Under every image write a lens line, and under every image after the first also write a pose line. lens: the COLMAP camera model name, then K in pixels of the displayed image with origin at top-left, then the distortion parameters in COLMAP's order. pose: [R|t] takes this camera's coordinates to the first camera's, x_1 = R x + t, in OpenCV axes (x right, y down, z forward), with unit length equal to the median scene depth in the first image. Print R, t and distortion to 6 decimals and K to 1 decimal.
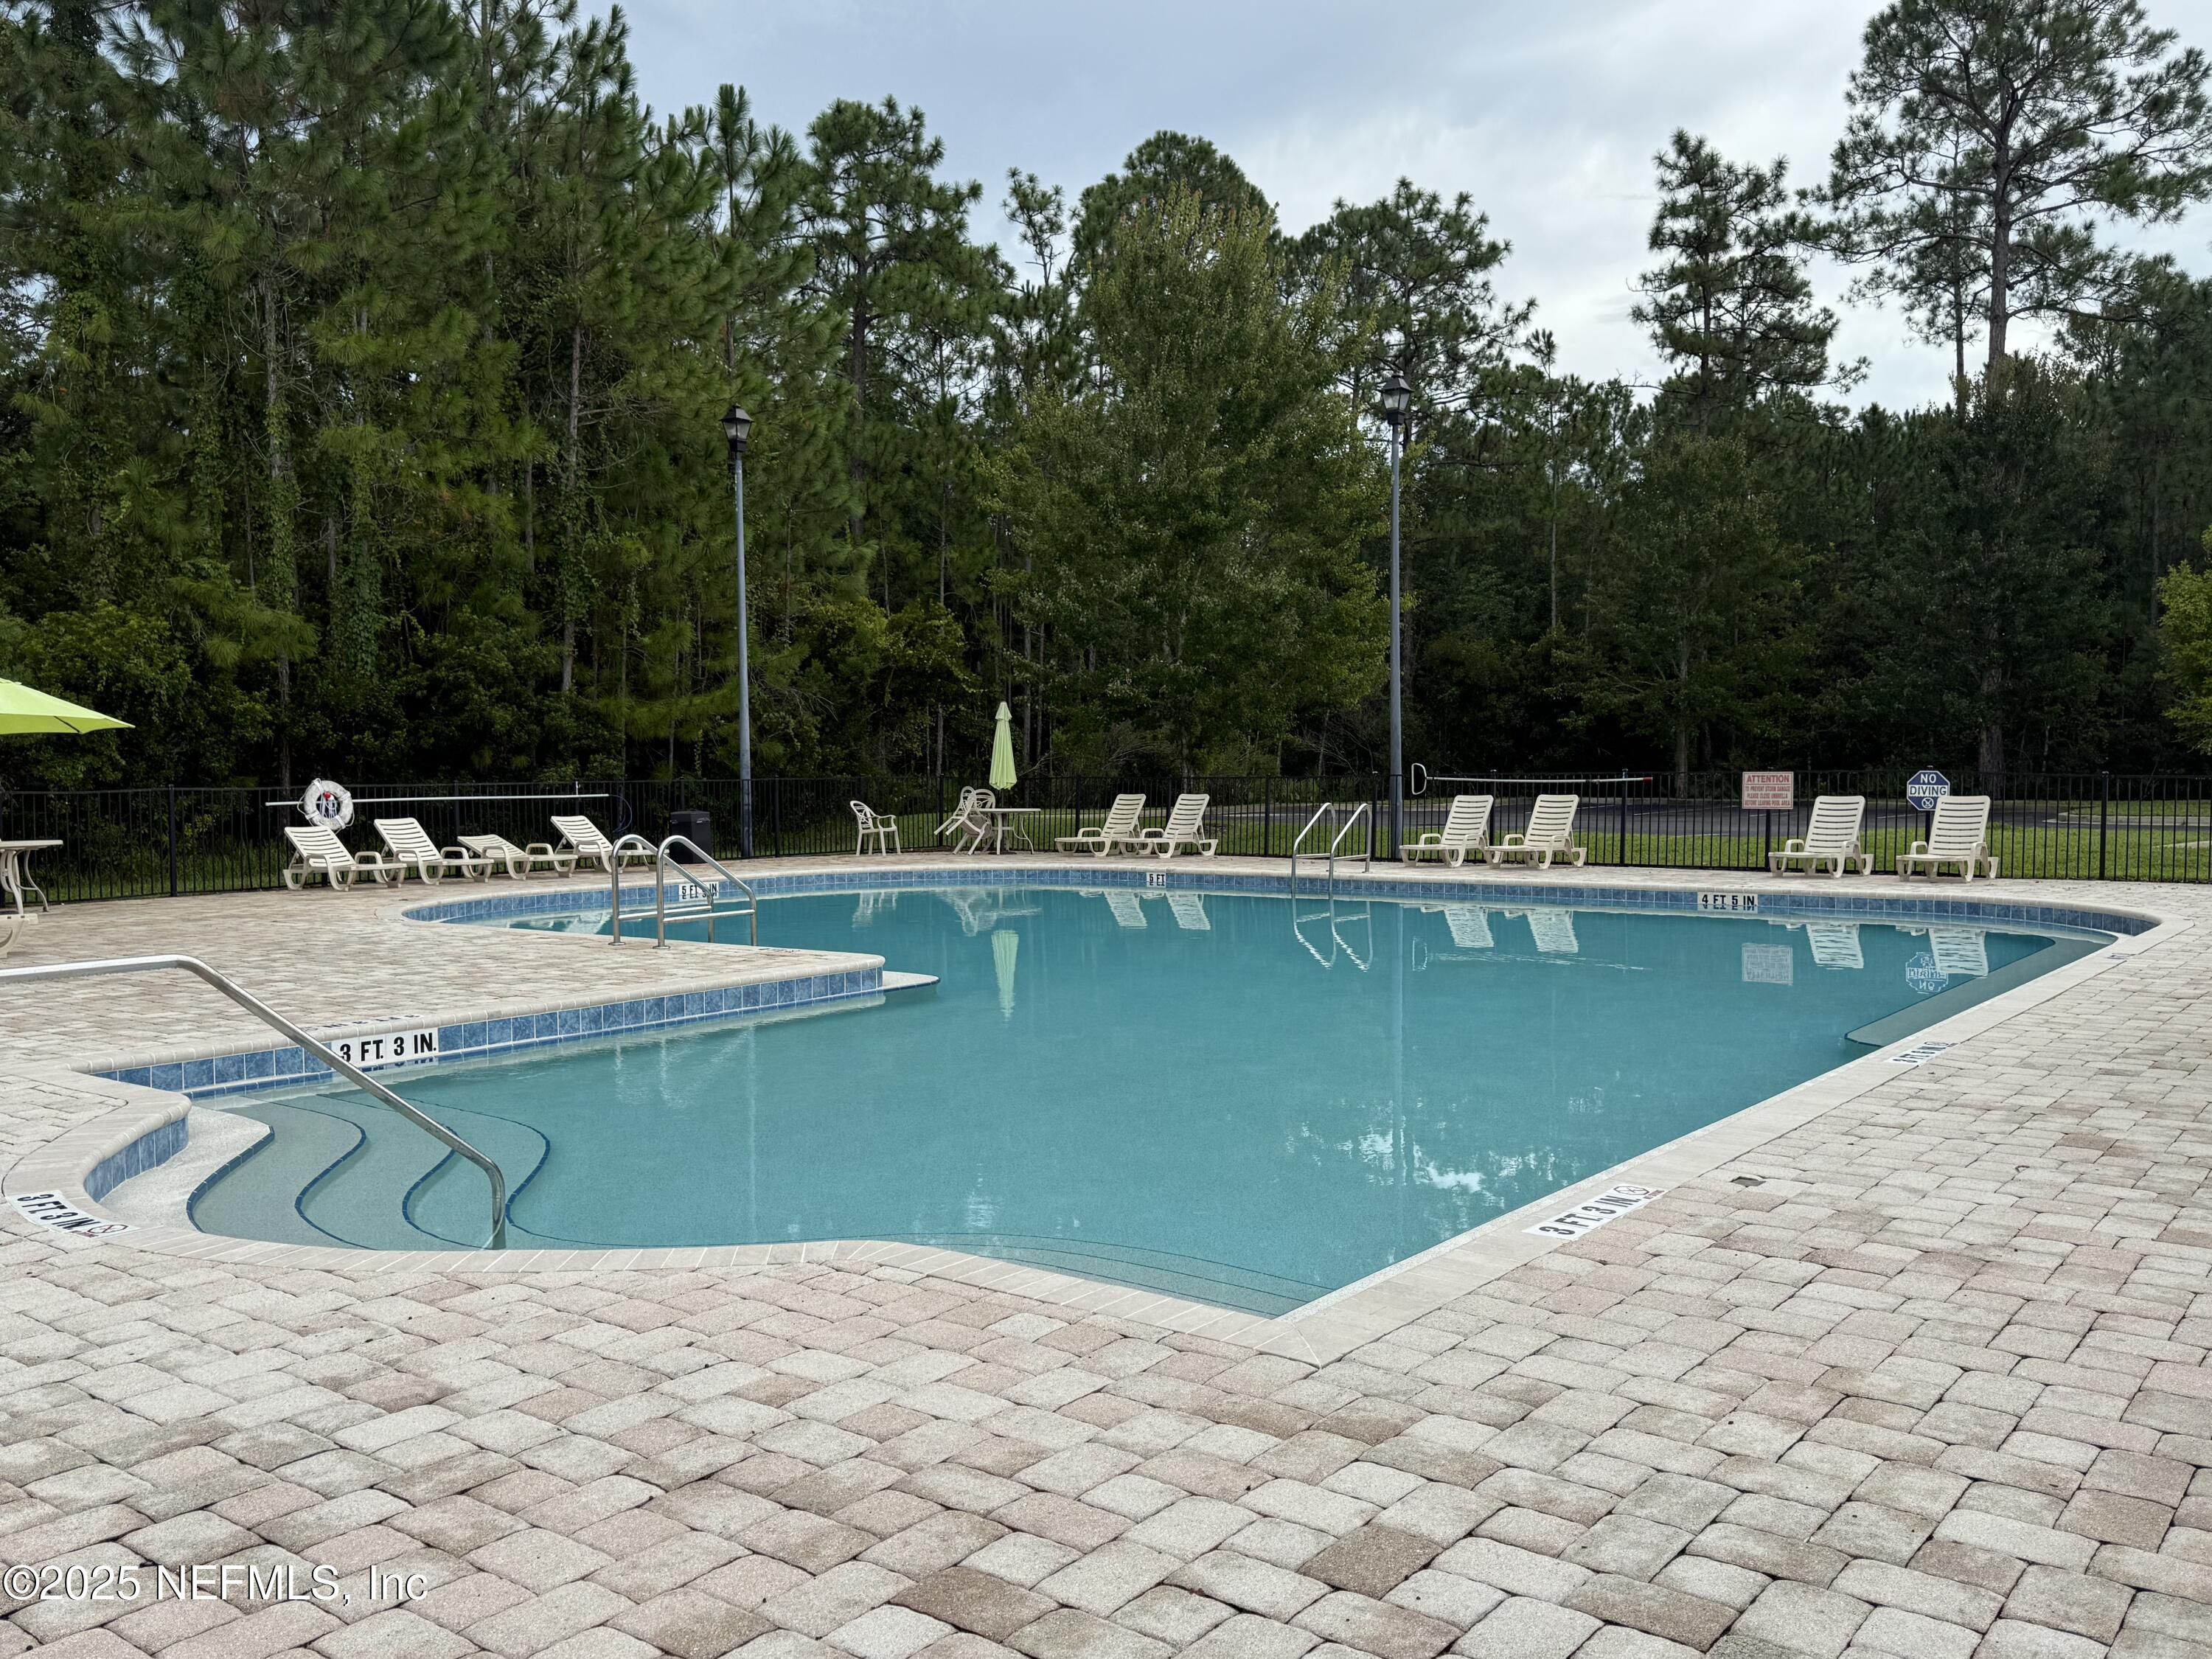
lens RADIAL K [[1892.0, 0, 1100.3], [0, 1892.0, 829.6], [0, 0, 1]] dist [0.004629, -0.007521]
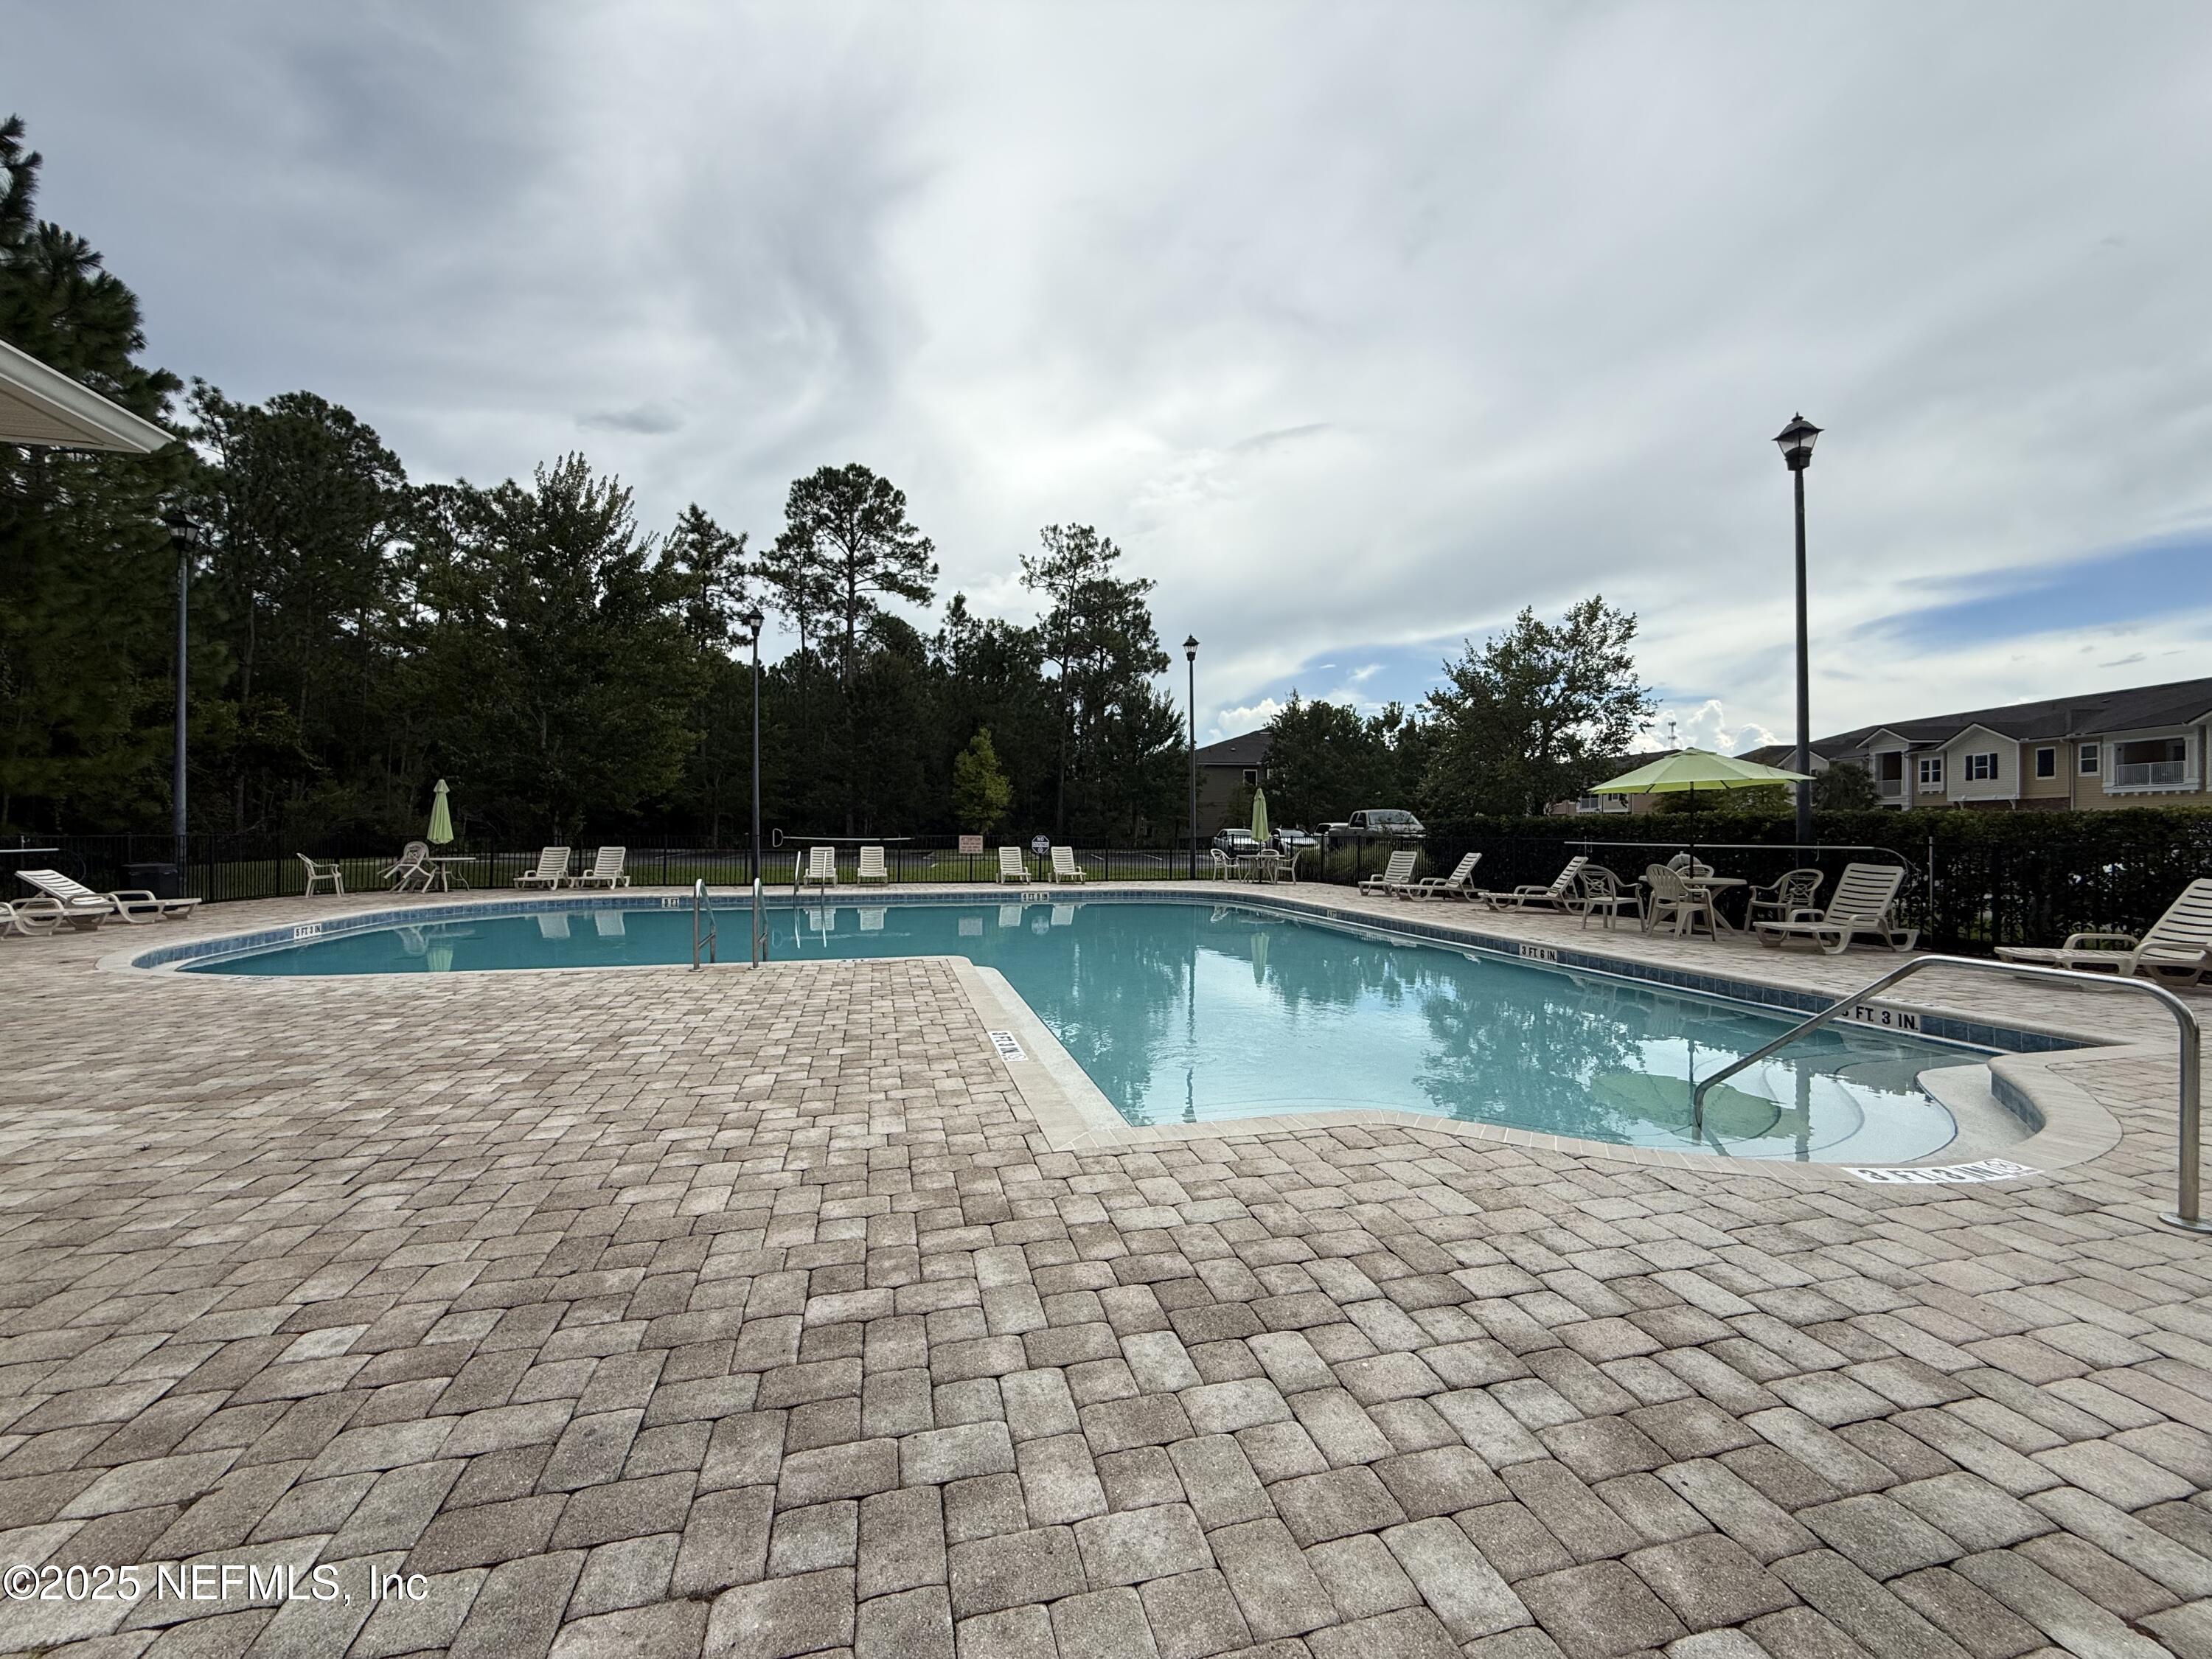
lens RADIAL K [[881.8, 0, 1104.2], [0, 881.8, 826.8], [0, 0, 1]] dist [0.001949, 0.000256]
pose [[0.606854, 0.016296, 0.794646, -0.151989], [0.017360, 0.999280, -0.033750, -0.002094], [-0.794623, 0.034276, 0.606134, 0.133980]]
